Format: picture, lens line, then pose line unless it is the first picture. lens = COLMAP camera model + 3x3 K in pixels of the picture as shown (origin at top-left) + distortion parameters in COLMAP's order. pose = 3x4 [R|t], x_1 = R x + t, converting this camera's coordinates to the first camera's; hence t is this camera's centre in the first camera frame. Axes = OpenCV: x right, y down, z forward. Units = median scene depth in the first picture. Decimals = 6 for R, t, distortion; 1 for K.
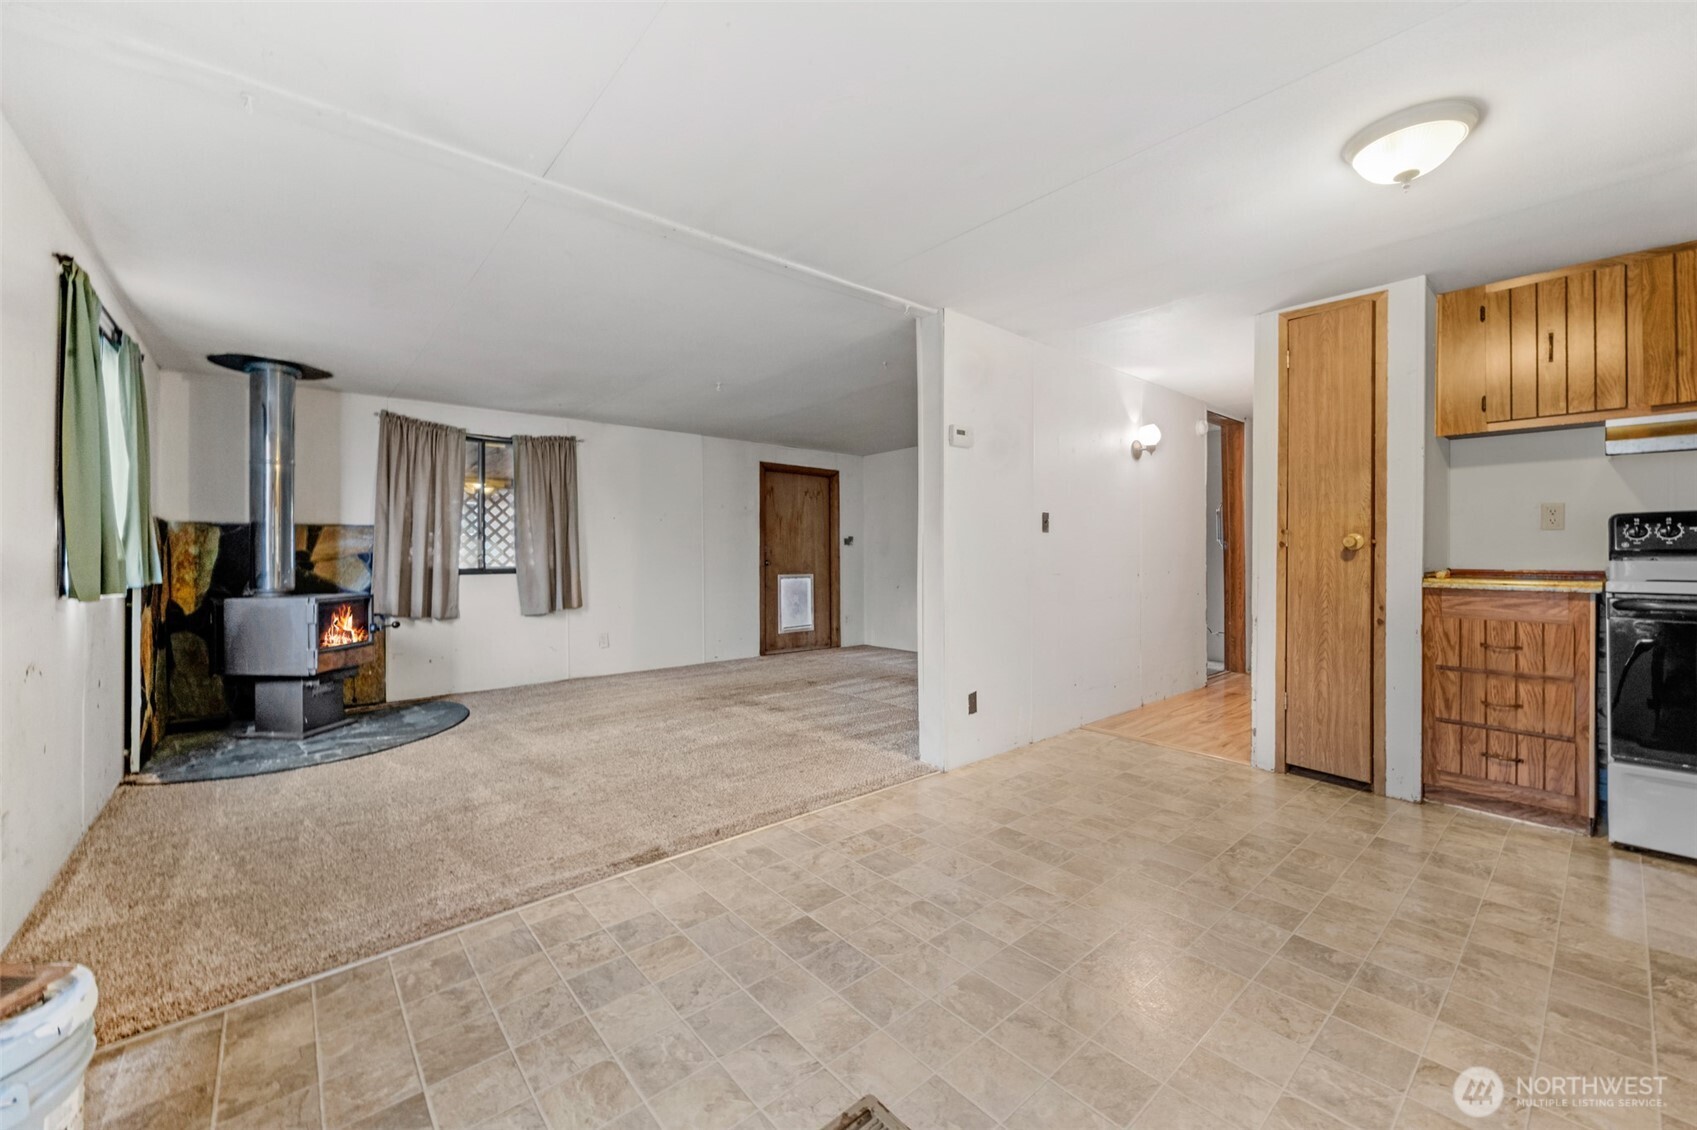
lens RADIAL K [[660.8, 0, 873.7], [0, 660.8, 544.3], [0, 0, 1]] dist [-0.005383, 0.000084]
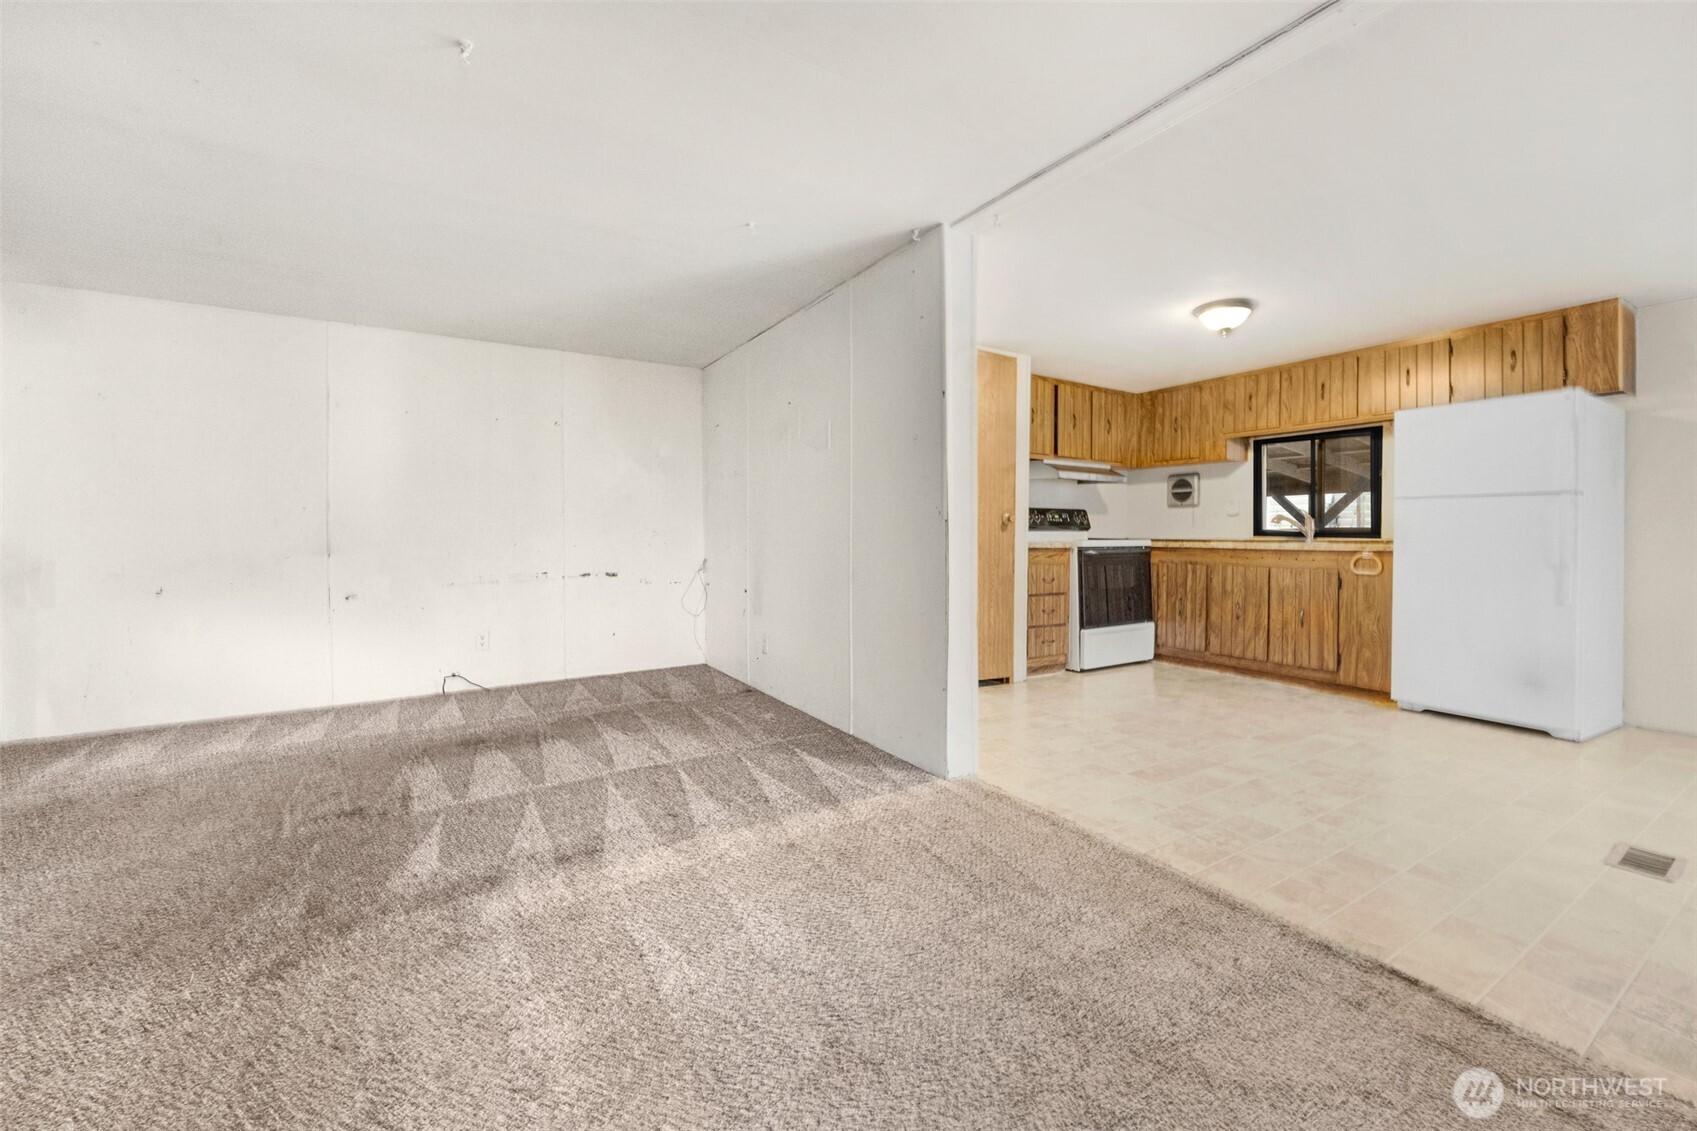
lens RADIAL K [[660.8, 0, 828.0], [0, 660.8, 534.3], [0, 0, 1]] dist [-0.005383, 0.000084]
pose [[0.206978, 0.005921, 0.978328, -0.657634], [-0.016575, 0.999859, -0.002544, 0.033441], [-0.978205, -0.015689, 0.207047, 0.863912]]
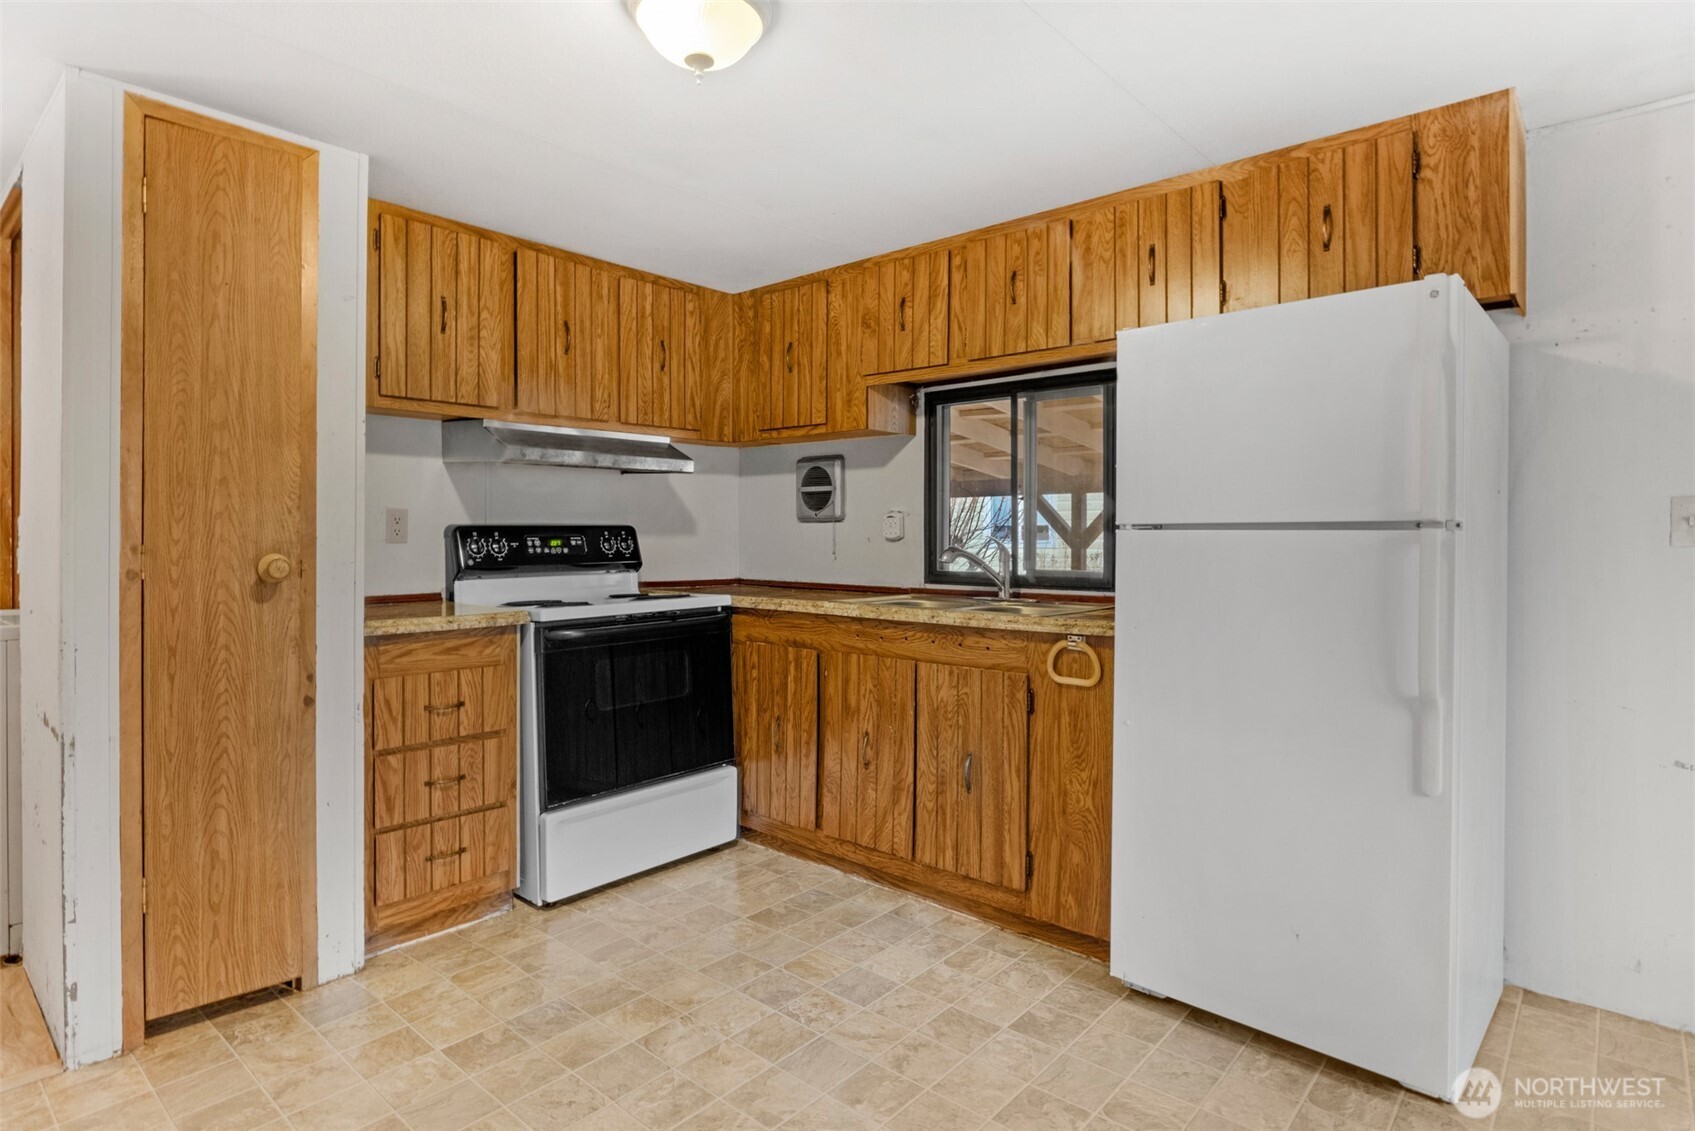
lens RADIAL K [[900.4, 0, 846.0], [0, 900.4, 541.1], [0, 0, 1]] dist [-0.015742, -0.000836]
pose [[-0.114889, -0.005472, 0.993363, -0.073097], [-0.009295, 0.999947, 0.004433, -0.027632], [-0.993335, -0.008724, -0.114934, 0.475019]]
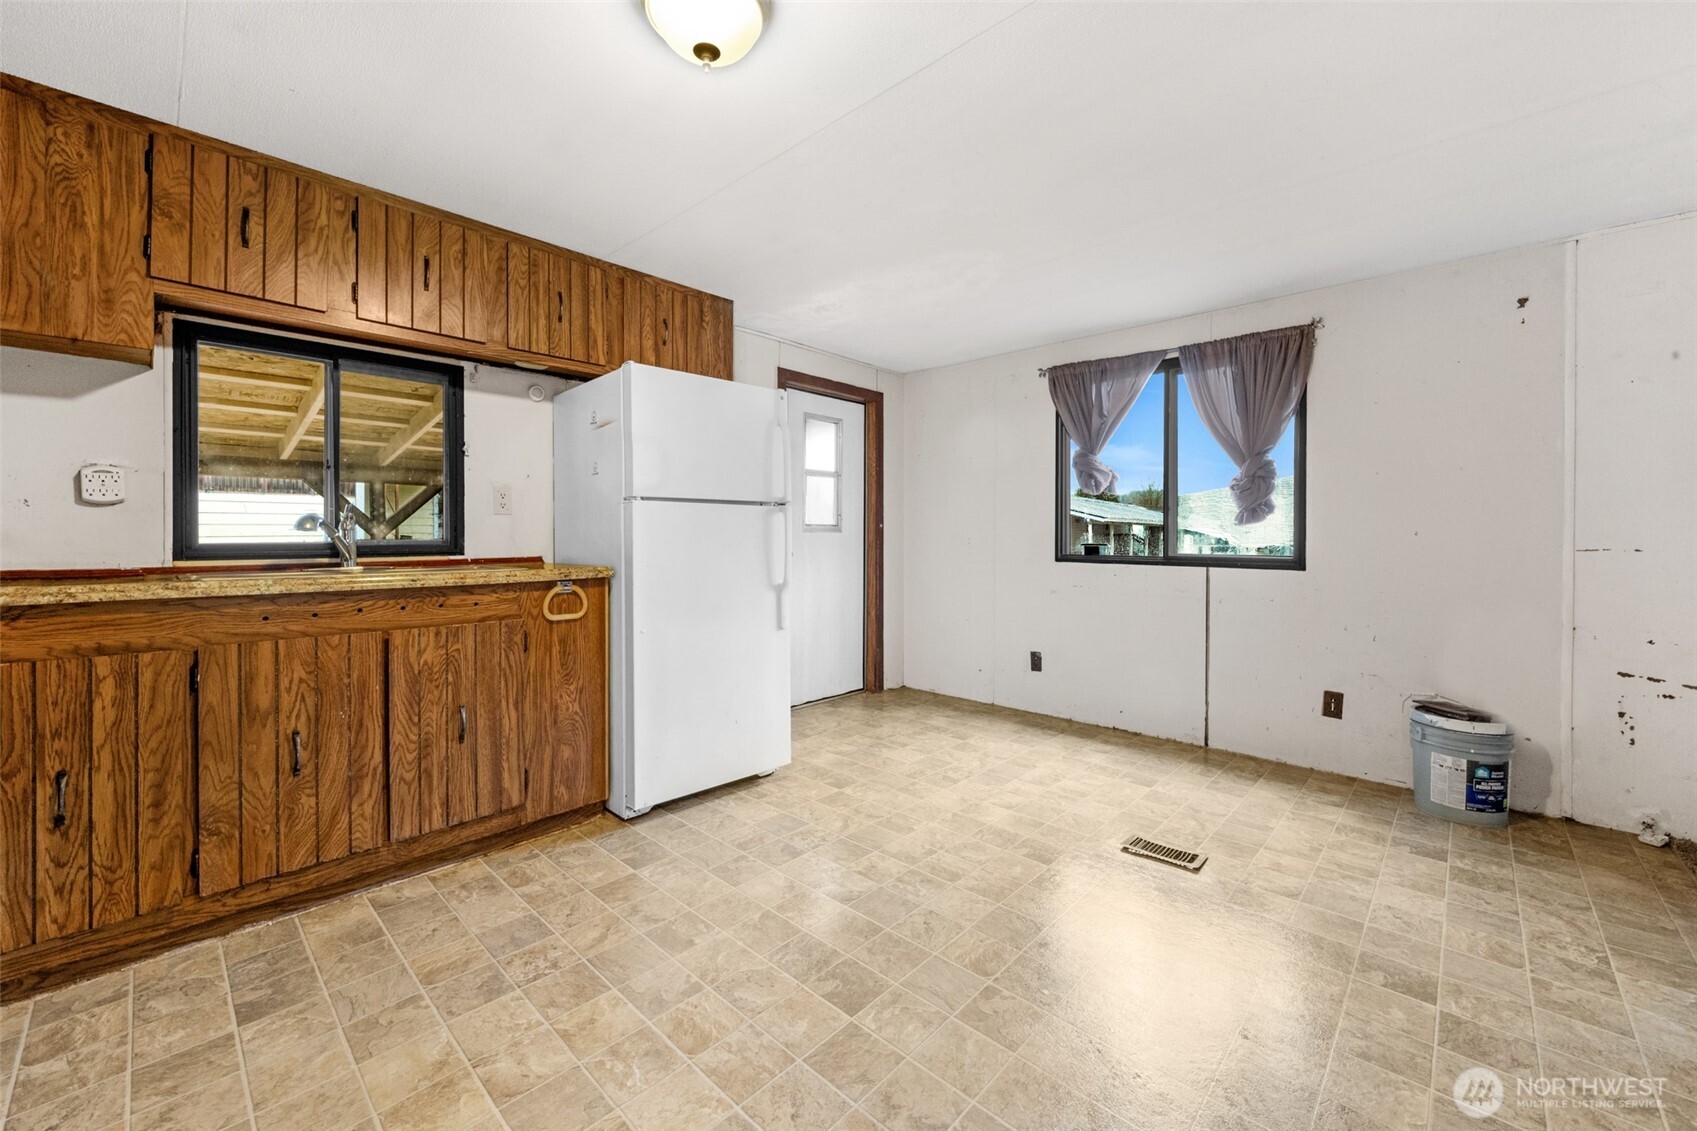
lens RADIAL K [[660.8, 0, 860.4], [0, 660.8, 541.5], [0, 0, 1]] dist [-0.005383, 0.000084]
pose [[-0.995557, 0.003987, -0.094081, 0.350001], [0.004281, 0.999987, -0.002921, 0.008962], [0.094068, -0.003311, -0.995560, 0.885726]]
